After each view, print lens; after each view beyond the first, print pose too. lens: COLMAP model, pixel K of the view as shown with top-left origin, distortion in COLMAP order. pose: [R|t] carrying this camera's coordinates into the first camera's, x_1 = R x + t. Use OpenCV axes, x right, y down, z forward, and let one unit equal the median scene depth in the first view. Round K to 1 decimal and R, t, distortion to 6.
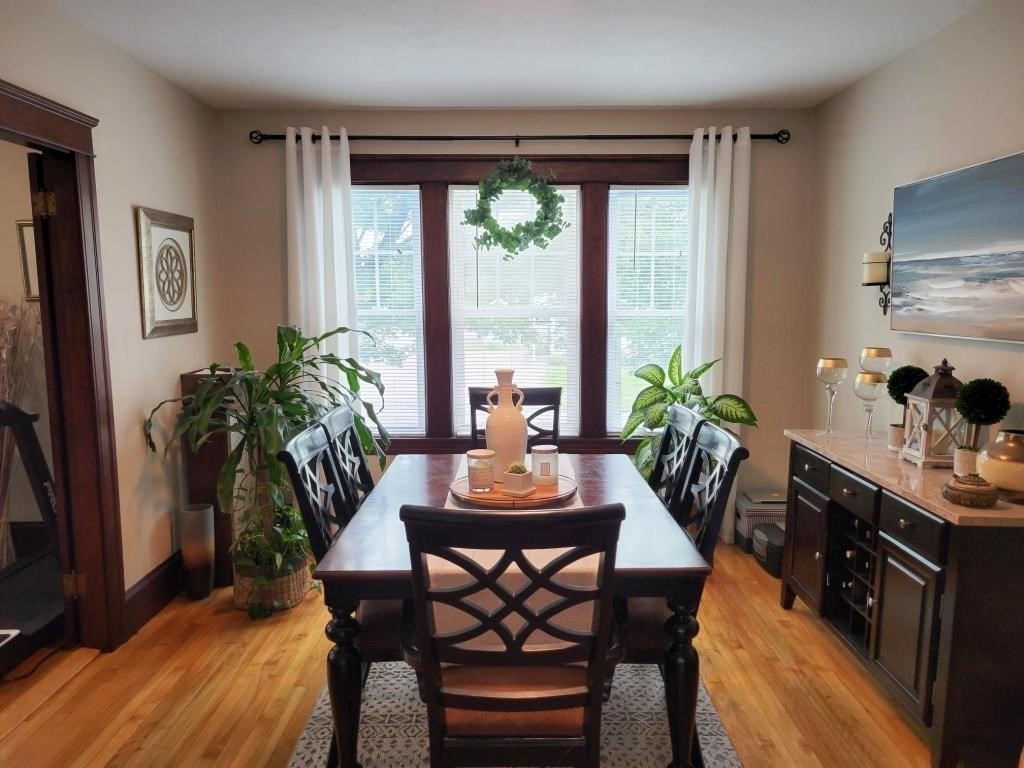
lens RADIAL K [[768.8, 0, 508.2], [0, 768.8, 392.9], [0, 0, 1]] dist [0.039319, -0.029509]
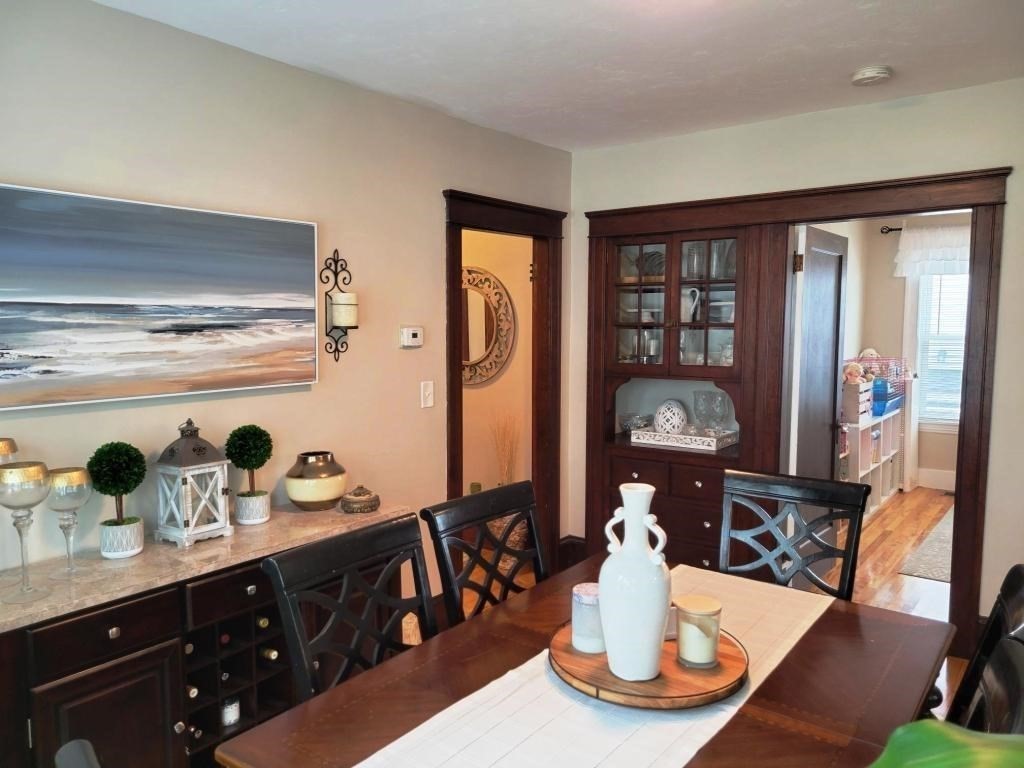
lens RADIAL K [[768.8, 0, 511.1], [0, 768.8, 384.6], [0, 0, 1]] dist [0.039319, -0.029509]
pose [[-0.805710, -0.045329, 0.590574, -0.107099], [0.079213, 0.979865, 0.183278, -0.087620], [-0.586990, 0.194450, -0.785896, 0.596353]]
